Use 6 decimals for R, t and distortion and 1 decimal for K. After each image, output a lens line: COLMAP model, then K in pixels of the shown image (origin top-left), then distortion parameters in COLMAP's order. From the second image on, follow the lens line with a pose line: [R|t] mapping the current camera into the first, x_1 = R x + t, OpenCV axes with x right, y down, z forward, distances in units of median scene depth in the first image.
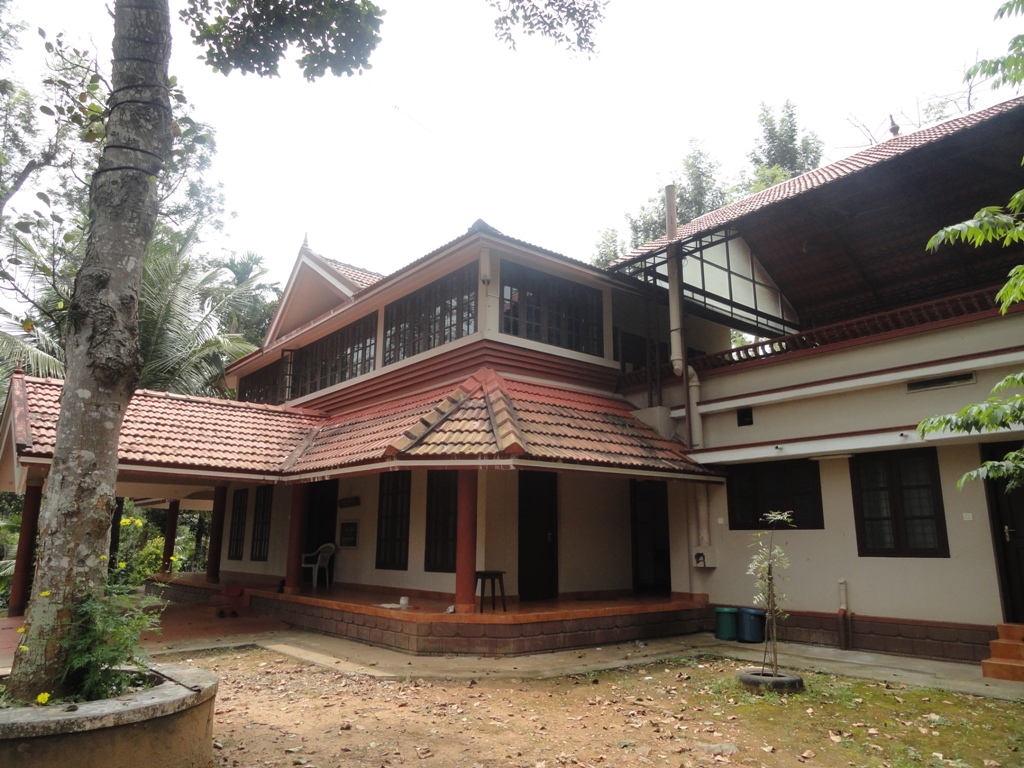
lens RADIAL K [[695.5, 0, 512.0], [0, 695.5, 384.0], [0, 0, 1]] dist [0.002794, 0.001164]
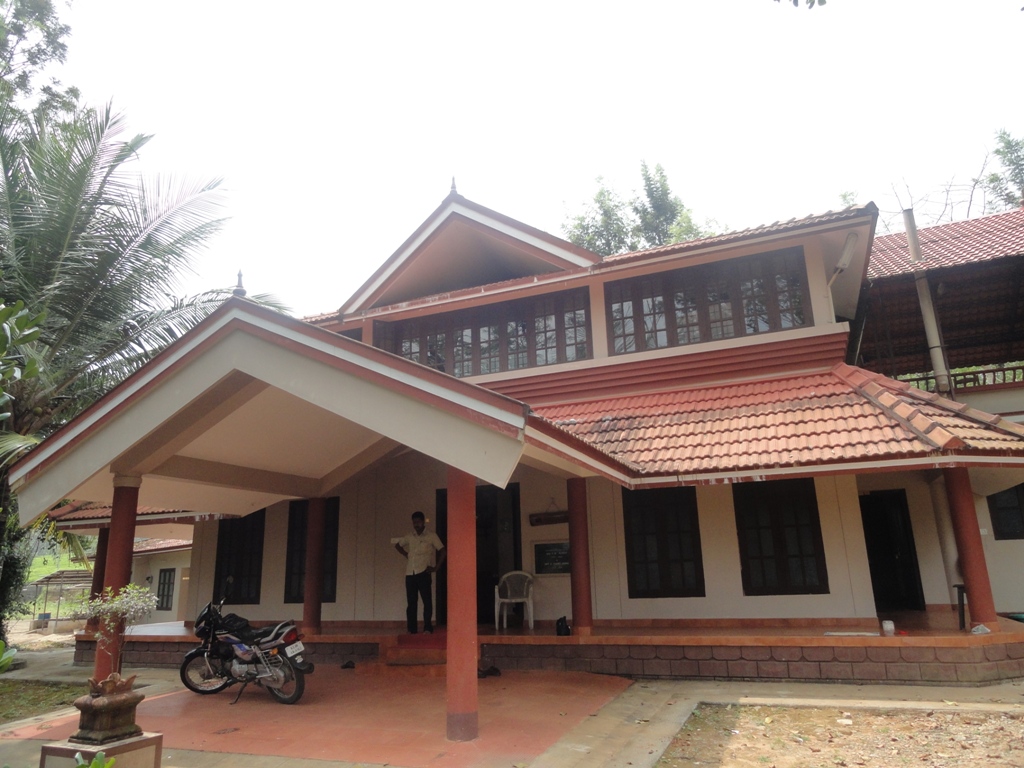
lens RADIAL K [[695.5, 0, 512.0], [0, 695.5, 384.0], [0, 0, 1]] dist [0.002794, 0.001164]
pose [[0.882463, 0.091174, 0.461460, -0.761423], [-0.068474, 0.995485, -0.065740, 0.084892], [-0.465371, 0.026415, 0.884722, 0.361519]]
